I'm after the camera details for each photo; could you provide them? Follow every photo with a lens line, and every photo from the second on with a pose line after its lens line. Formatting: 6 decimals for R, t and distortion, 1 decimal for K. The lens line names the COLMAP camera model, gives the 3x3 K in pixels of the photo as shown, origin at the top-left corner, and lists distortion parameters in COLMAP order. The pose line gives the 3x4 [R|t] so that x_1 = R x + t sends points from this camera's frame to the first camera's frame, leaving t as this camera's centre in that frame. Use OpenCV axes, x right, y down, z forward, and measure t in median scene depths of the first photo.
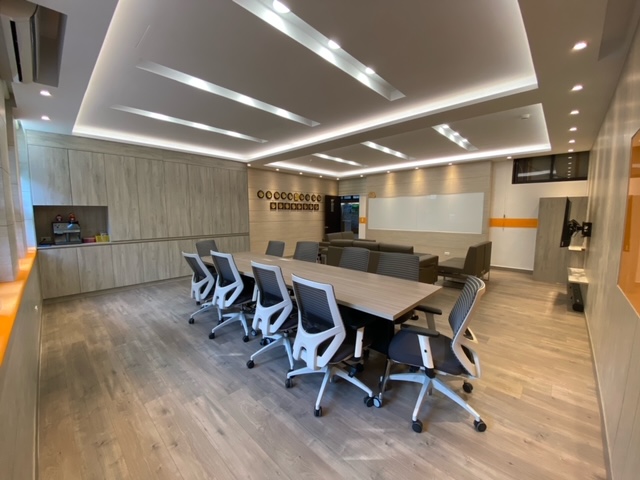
lens RADIAL K [[256.7, 0, 321.6], [0, 256.7, 242.6], [0, 0, 1]] dist [0.026789, -0.017116]
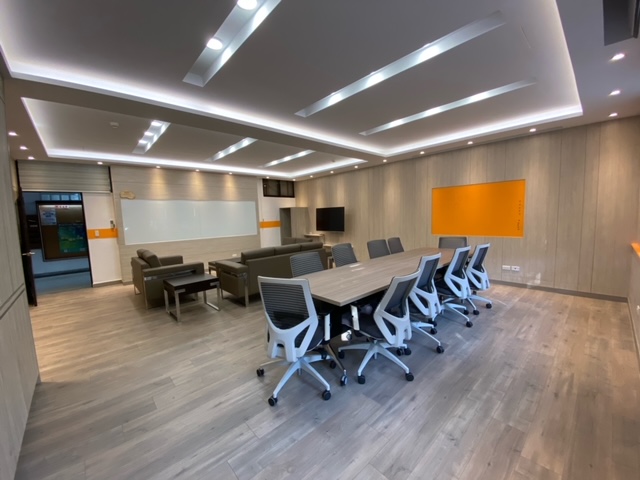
lens RADIAL K [[256.7, 0, 321.6], [0, 256.7, 242.6], [0, 0, 1]] dist [0.026789, -0.017116]
pose [[0.069324, -0.105619, 0.991987, -1.327857], [0.144316, 0.984981, 0.094788, -0.148557], [-0.987100, 0.136589, 0.083526, 1.309272]]
